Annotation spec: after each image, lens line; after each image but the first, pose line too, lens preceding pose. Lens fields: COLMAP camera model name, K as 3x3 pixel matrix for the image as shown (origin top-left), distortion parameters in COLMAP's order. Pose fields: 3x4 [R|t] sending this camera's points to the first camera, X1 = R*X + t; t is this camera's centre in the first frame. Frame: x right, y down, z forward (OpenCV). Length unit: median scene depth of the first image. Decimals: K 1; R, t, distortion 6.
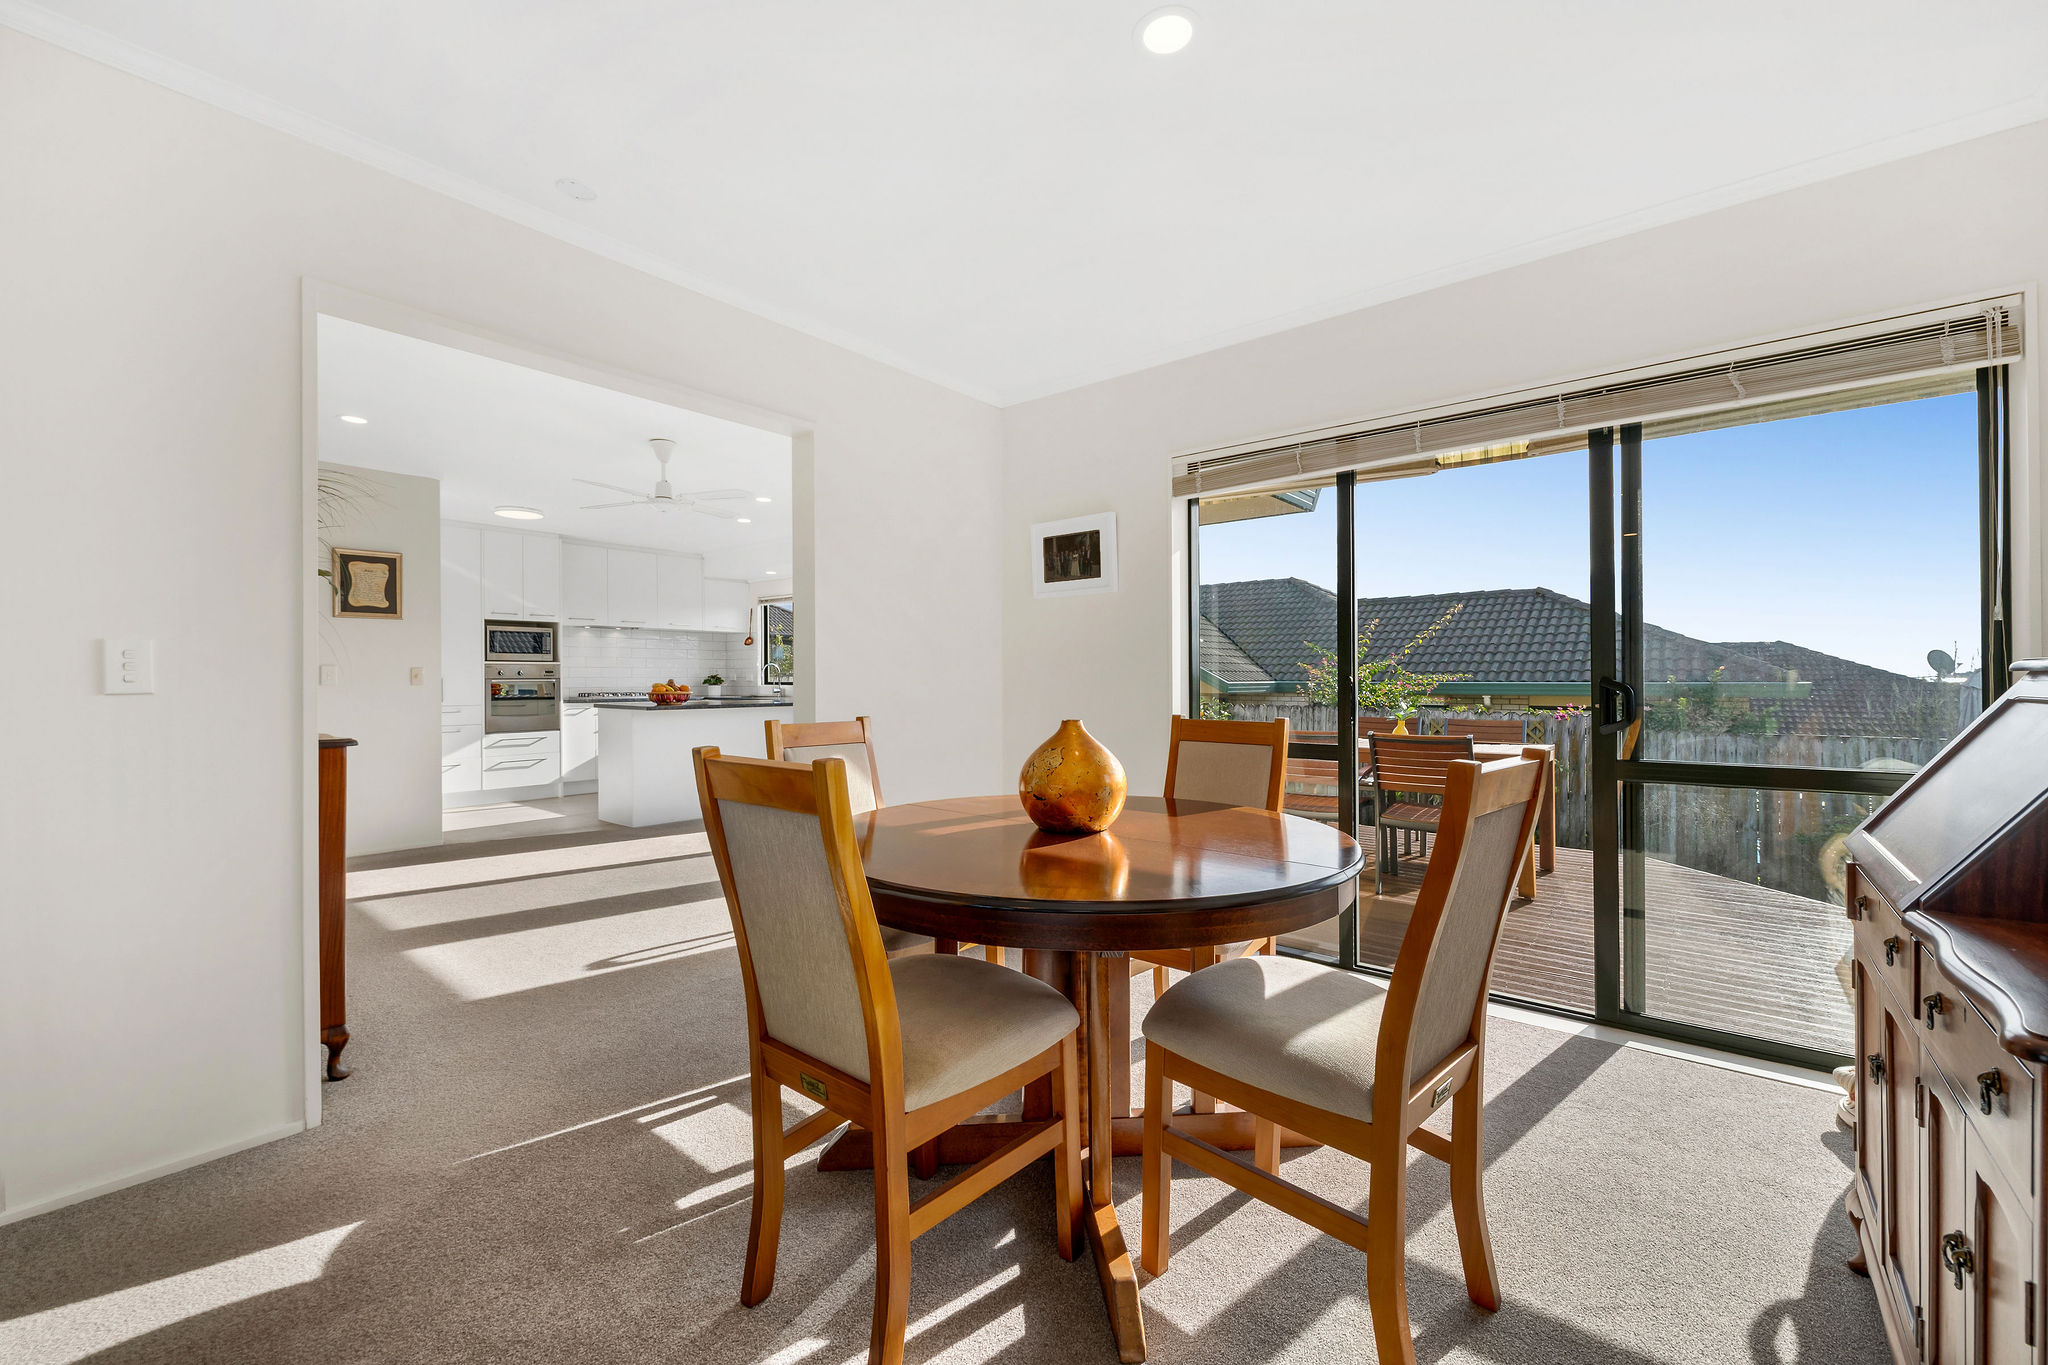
lens RADIAL K [[822.8, 0, 1024.0], [0, 822.8, 682.5], [0, 0, 1]] dist [-0.001514, -0.000752]
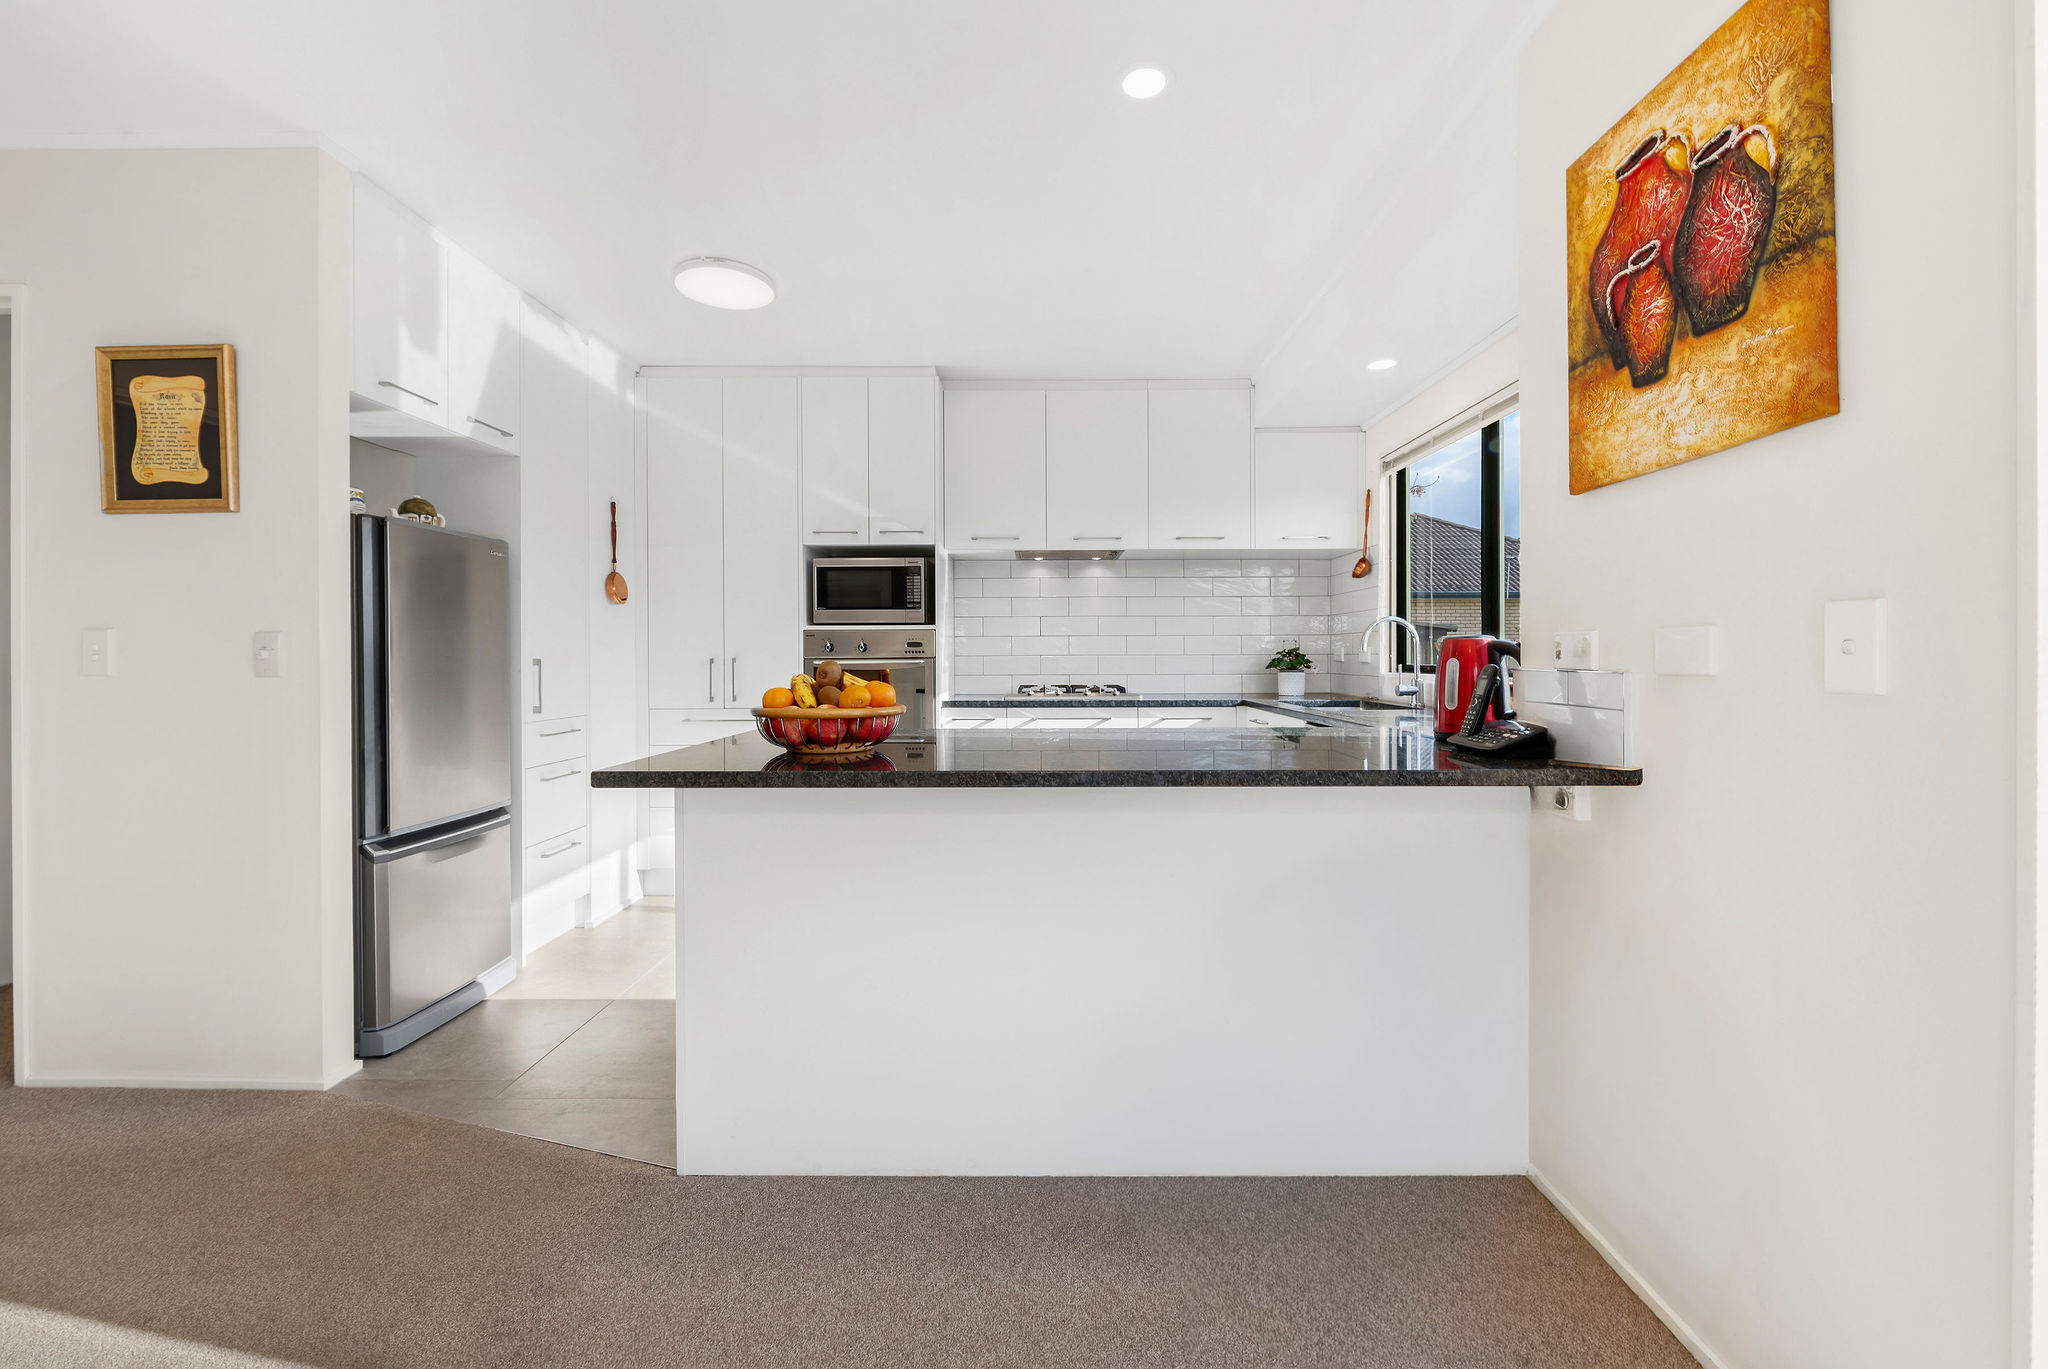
lens RADIAL K [[839.9, 0, 1039.2], [0, 839.9, 664.8], [0, 0, 1]] dist [-0.000834, -0.000465]
pose [[0.643250, 0.005469, -0.765637, -0.129615], [-0.001272, 0.999981, 0.006074, -0.003541], [0.765655, -0.002933, 0.643244, 0.691252]]
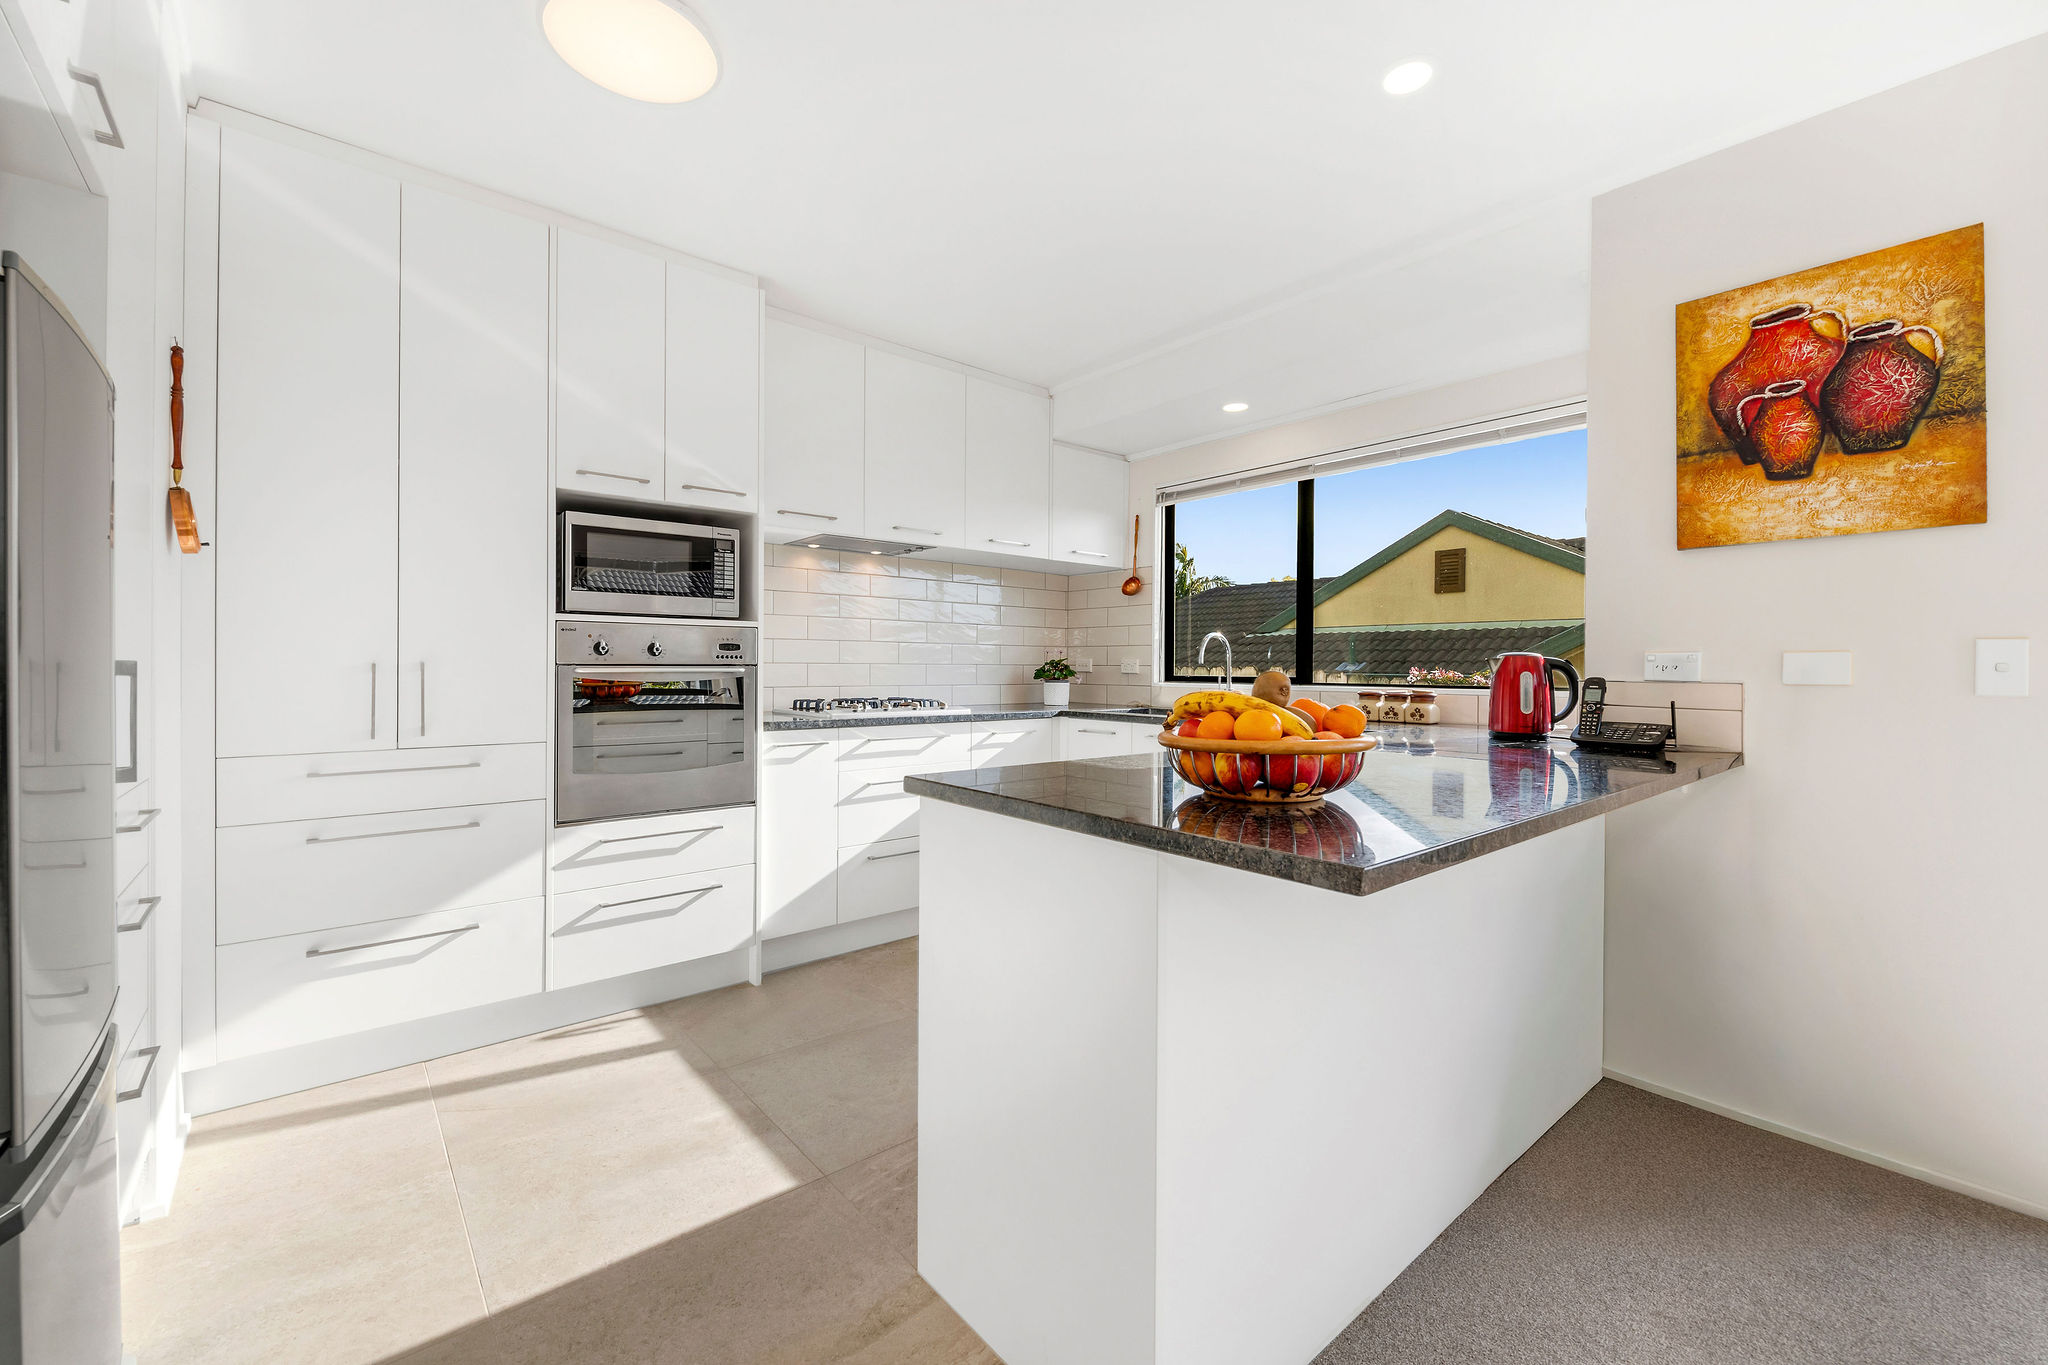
lens RADIAL K [[819.8, 0, 1033.7], [0, 819.8, 673.9], [0, 0, 1]] dist [-0.002047, -0.000770]
pose [[0.986565, 0.008354, -0.163154, -0.363630], [-0.008013, 0.999964, 0.002748, -0.002730], [0.163171, -0.001404, 0.986597, 0.626252]]
